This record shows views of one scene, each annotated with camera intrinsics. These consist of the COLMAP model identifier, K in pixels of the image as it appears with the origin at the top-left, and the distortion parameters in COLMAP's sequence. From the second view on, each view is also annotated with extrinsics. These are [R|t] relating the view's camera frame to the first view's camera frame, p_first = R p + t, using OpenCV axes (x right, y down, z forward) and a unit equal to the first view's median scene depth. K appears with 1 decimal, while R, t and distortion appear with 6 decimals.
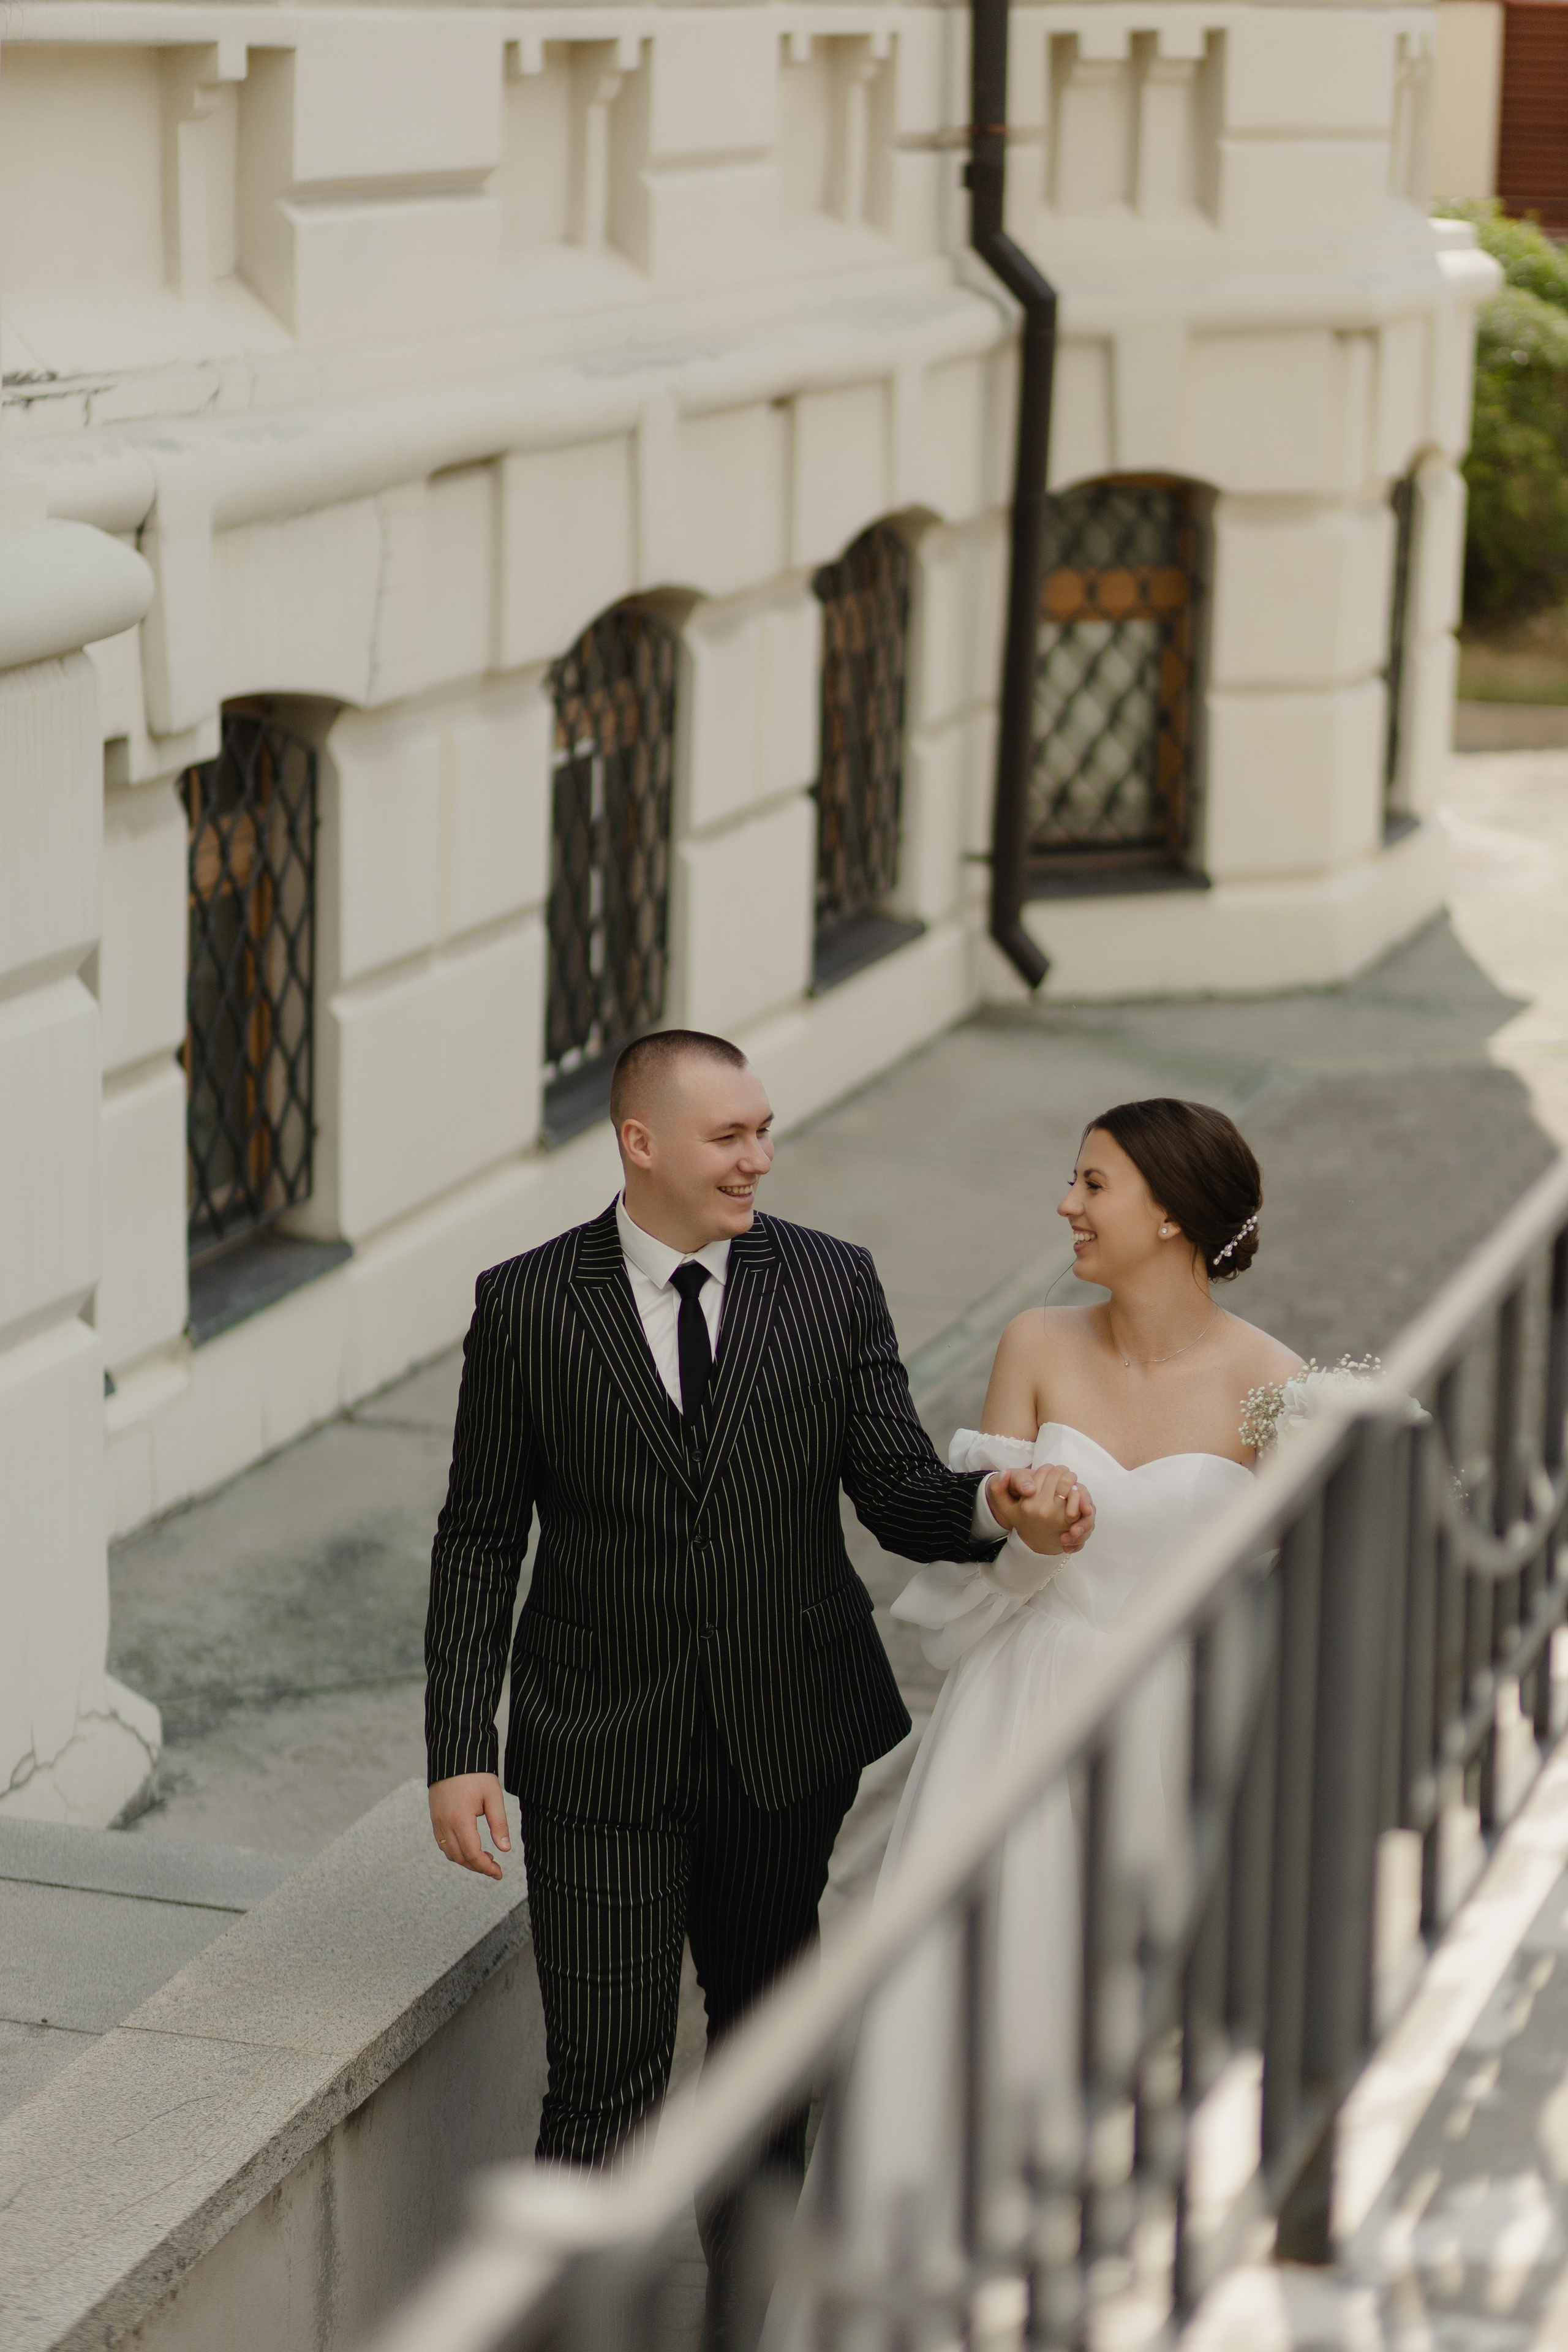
lens RADIAL K [[5650.4, 0, 774.6], [0, 5650.4, 1183.9], [0, 0, 1]] dist [-0.040855, -0.017581]
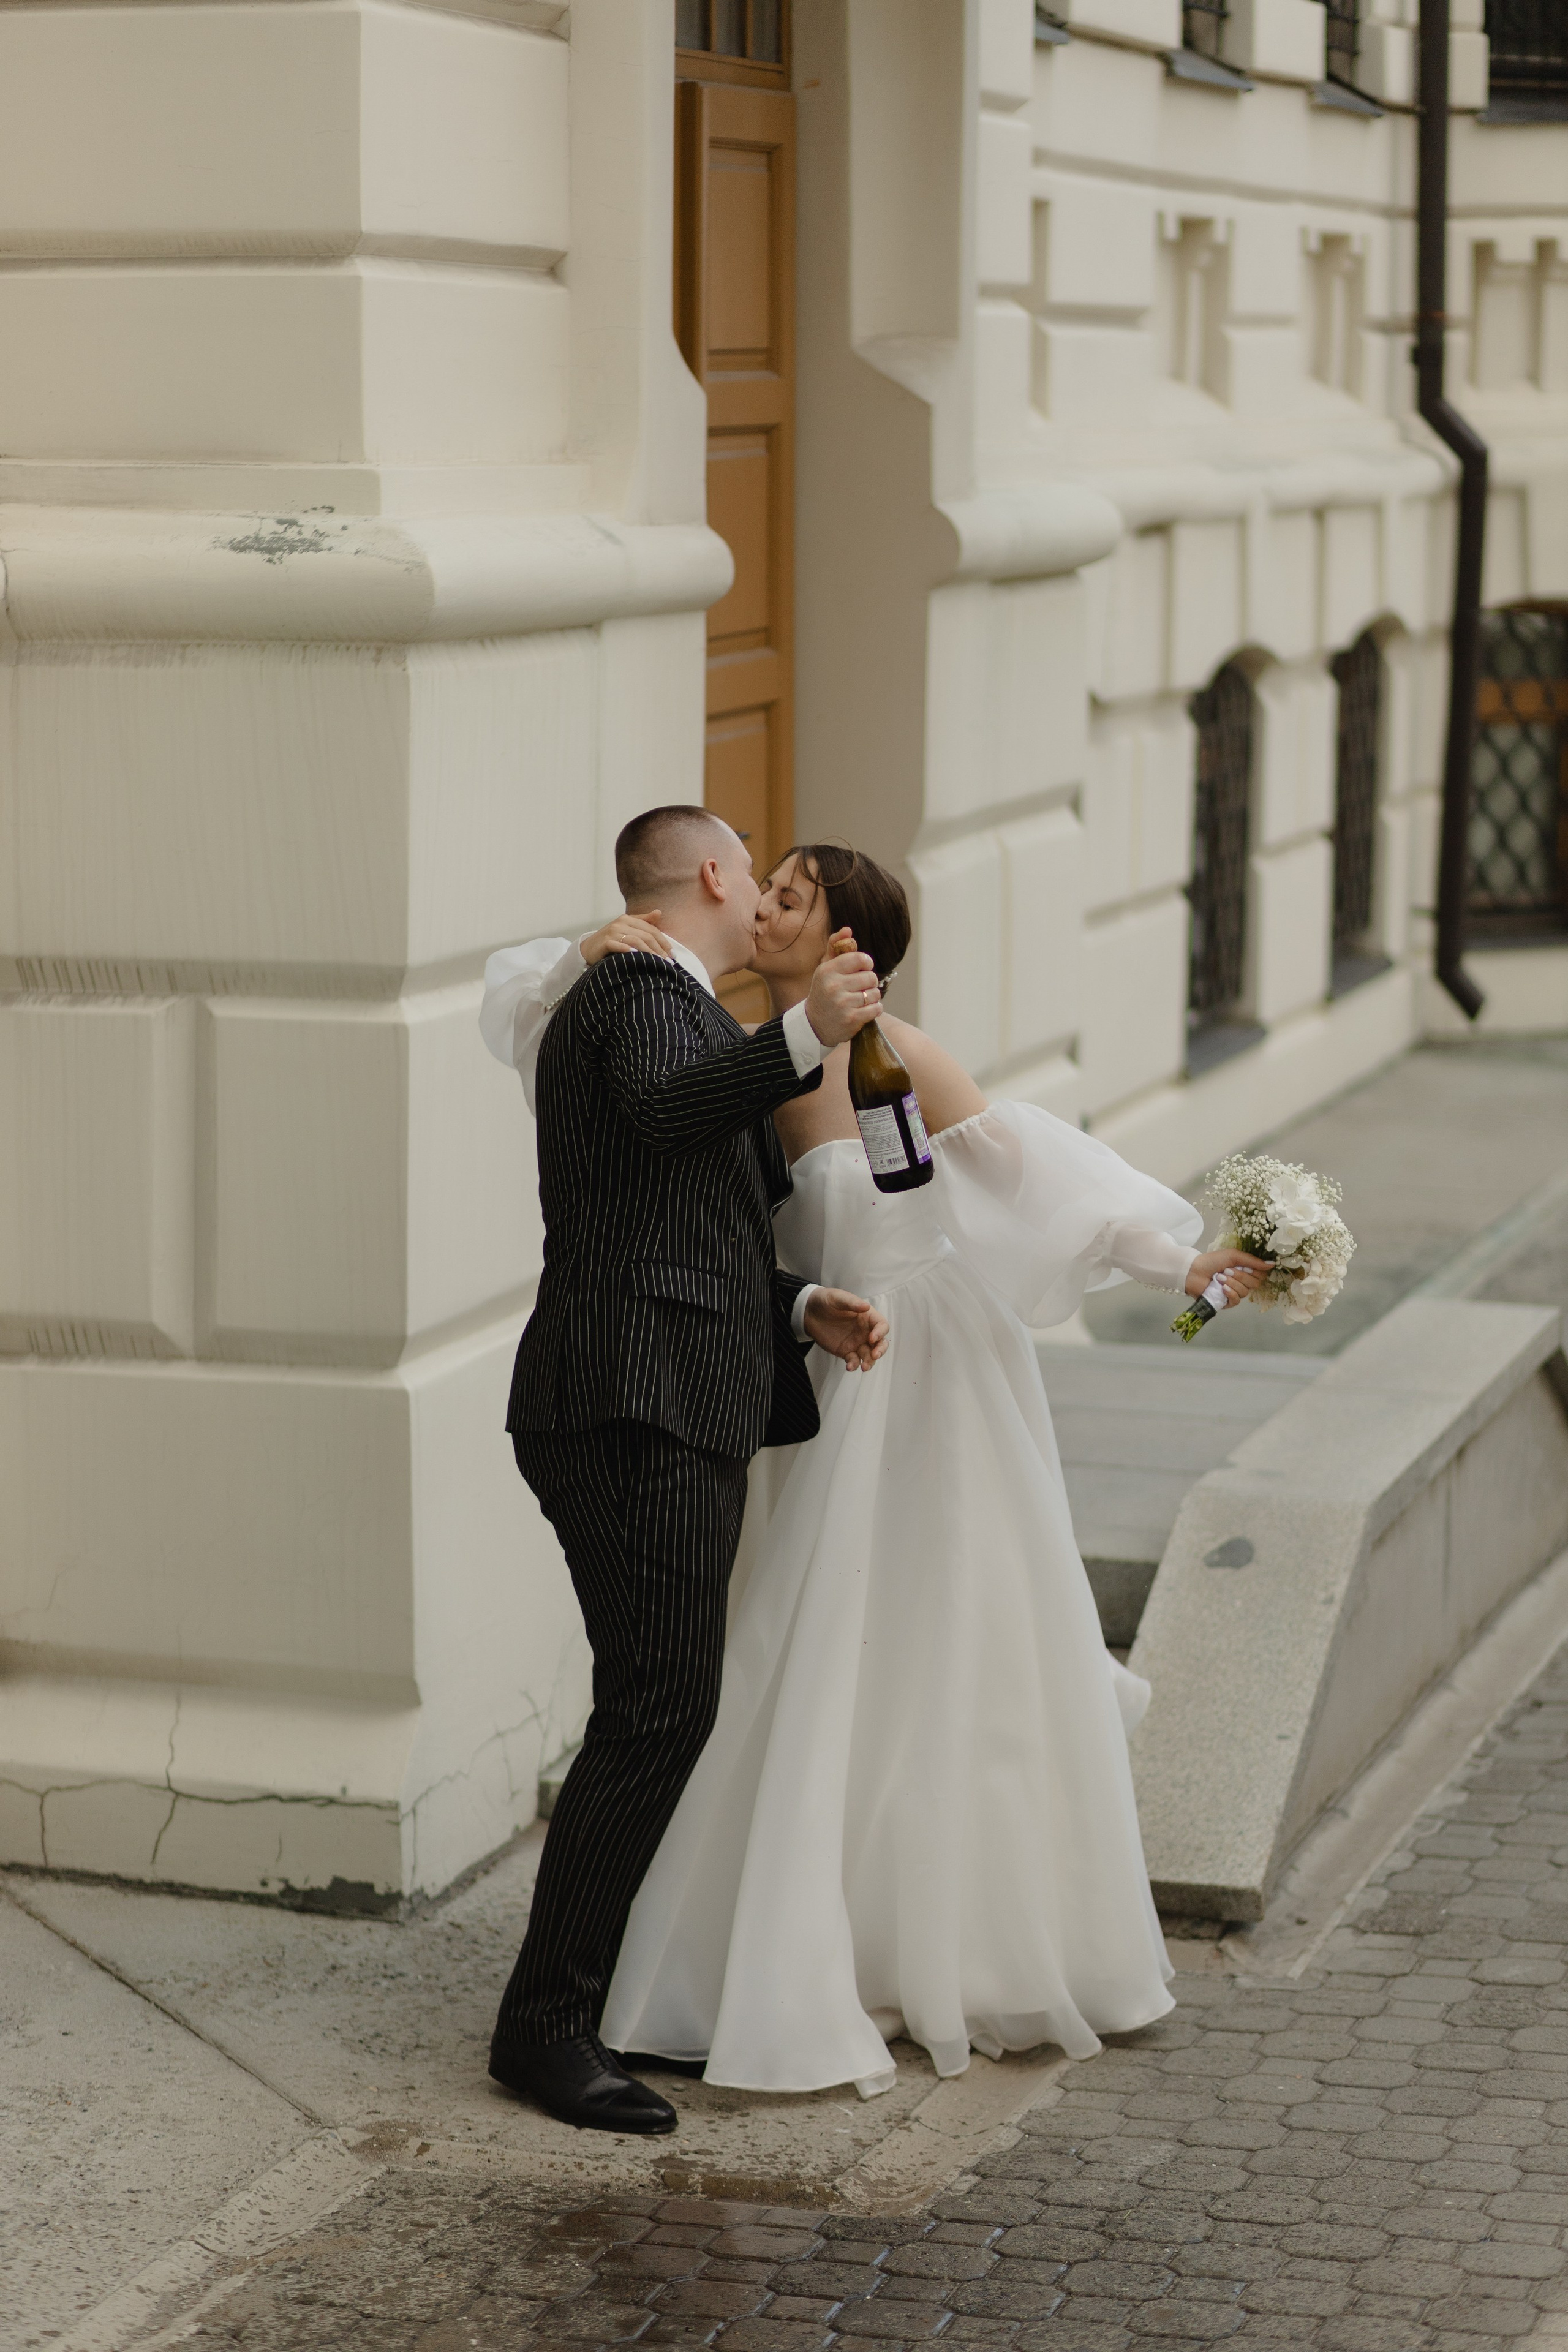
lens RADIAL K [[5656.2, 0, 790.1], [0, 5656.2, 1169.5], [0, 0, 1]] dist [-0.018720, -0.219565]
pose [[0.999866, -0.014624, 0.007299, -0.111778], [0.015106, 0.997360, -0.071021, 0.082941], [-0.006242, 0.071122, 0.997448, -0.213664]]
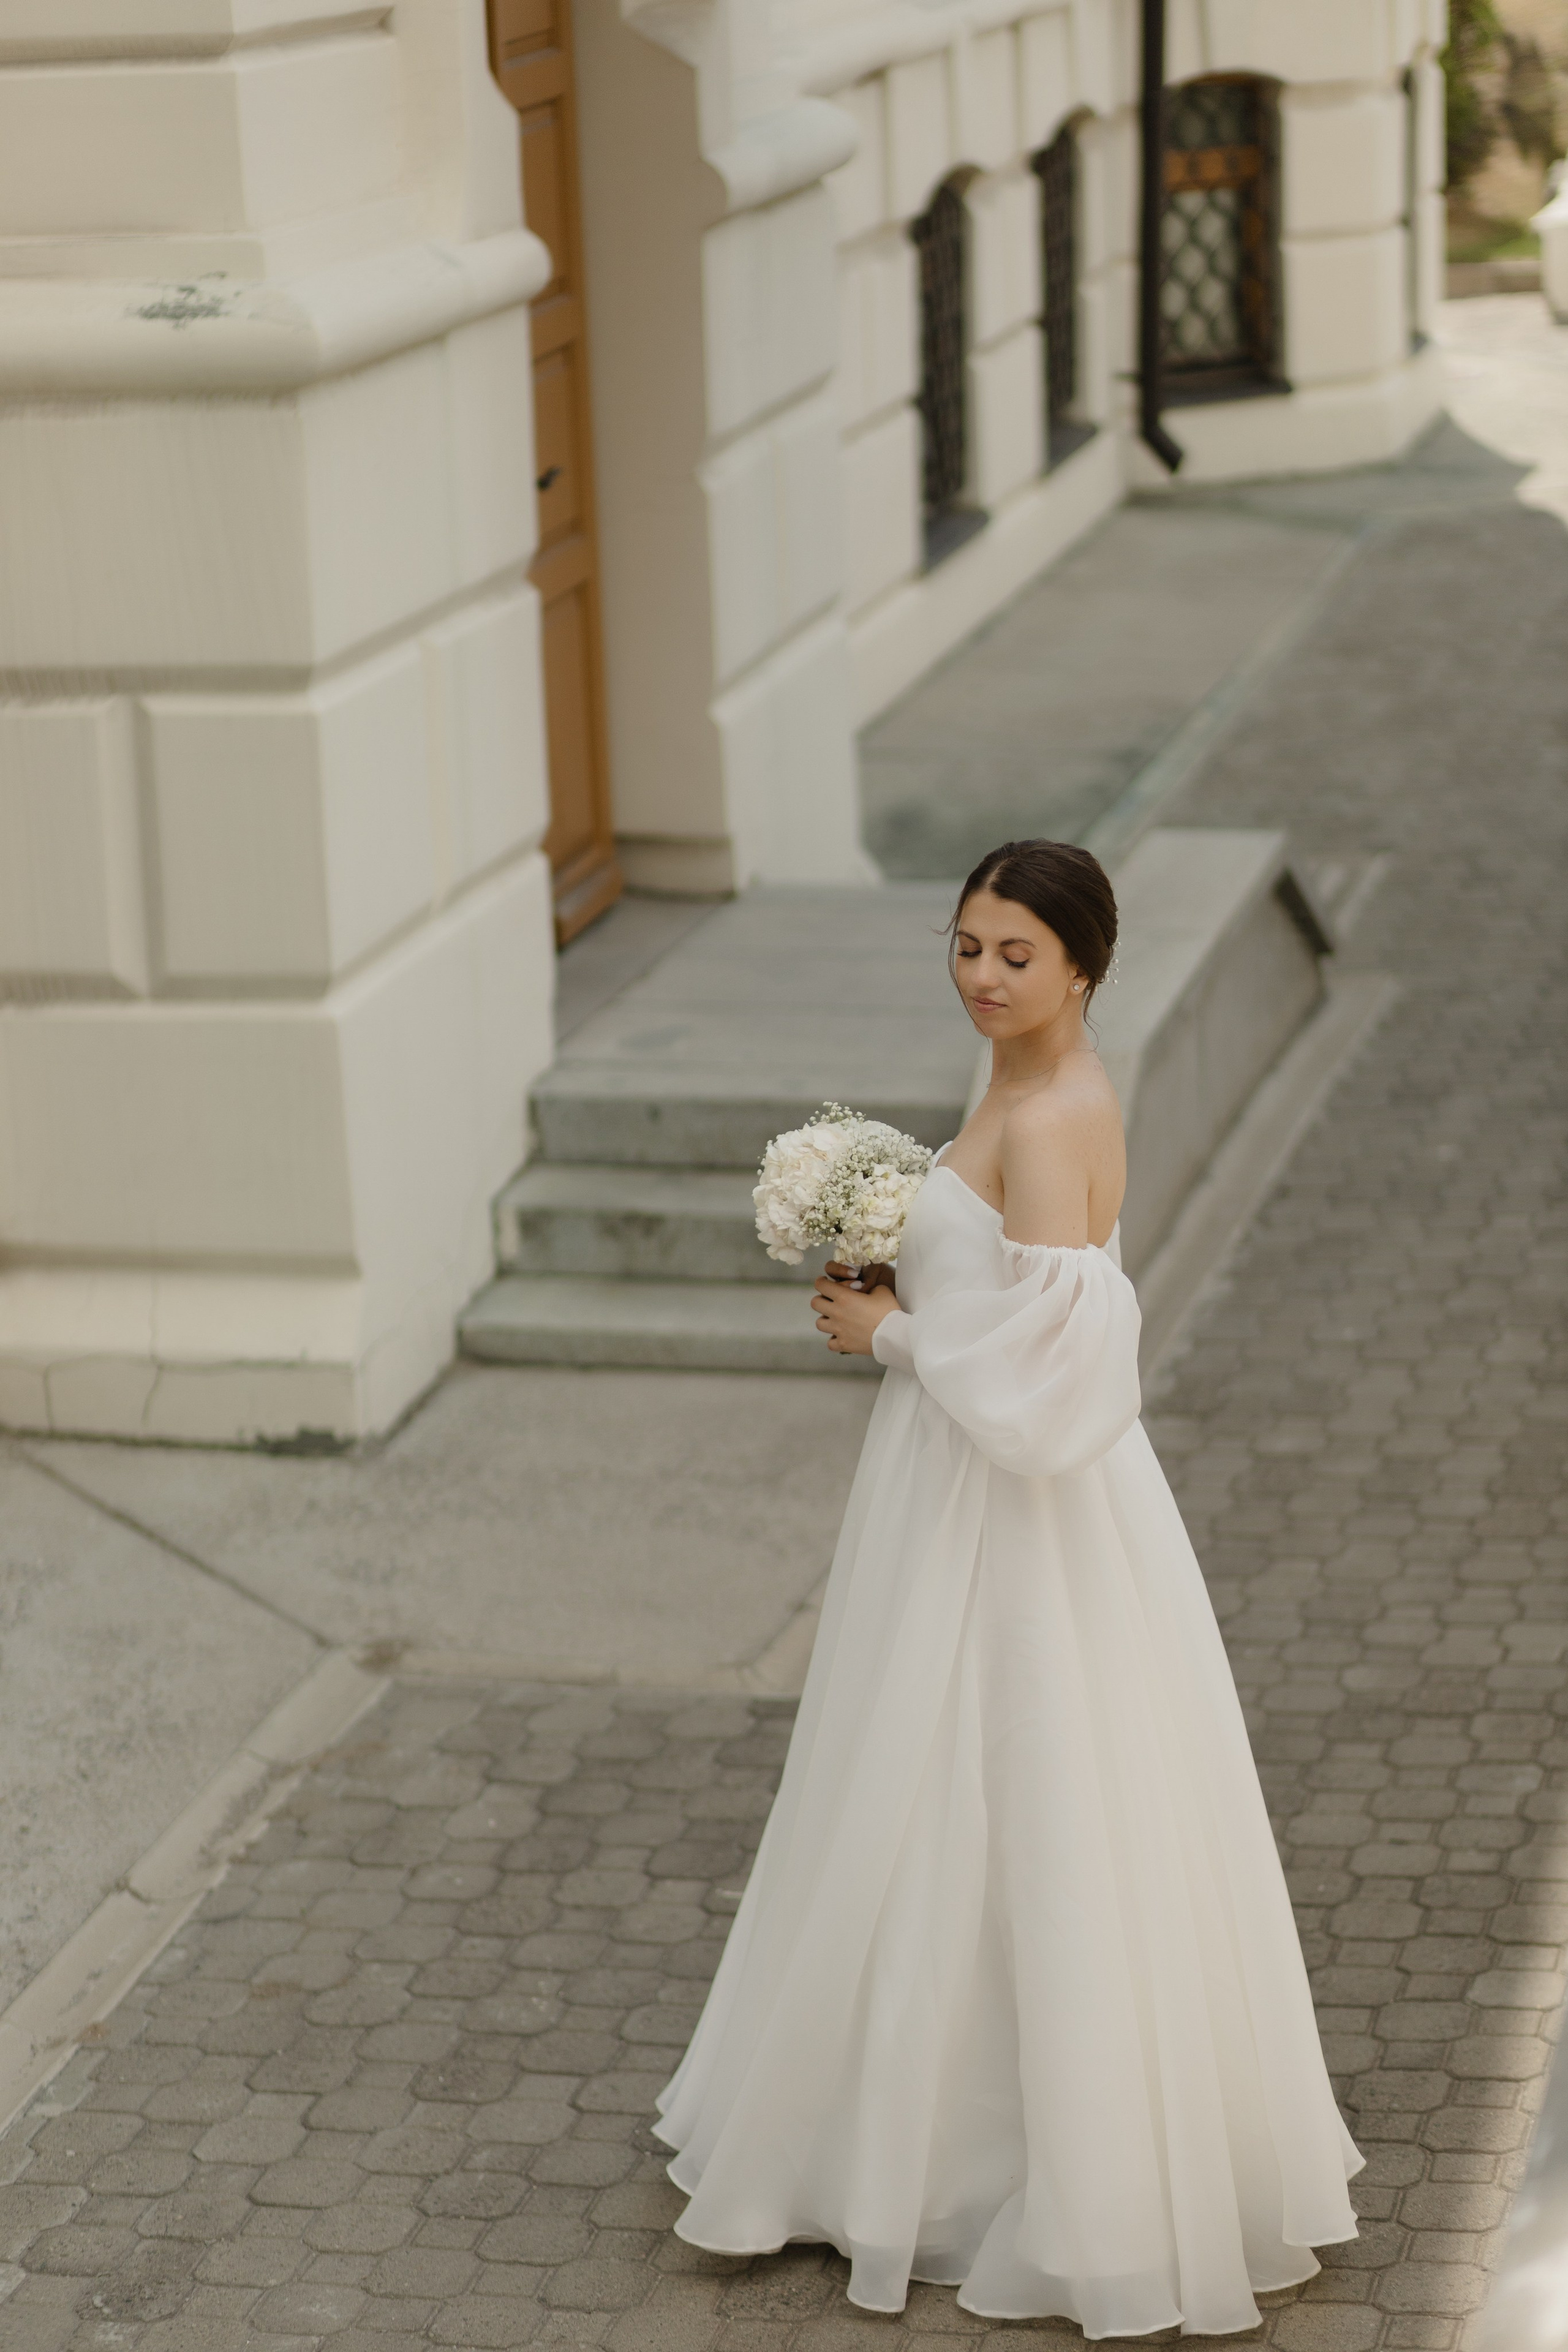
lens RADIAL K [[5681.3, 0, 741.0], [0, 5681.3, 1174.6], [0, 0, 1]] dist [0.001332, -0.158854]
pose [[0.995899, -0.077118, 0.047302, -0.130447], [0.074759, 0.995959, 0.049773, 0.054520], [-0.050949, -0.046033, 0.997640, -0.317837]]
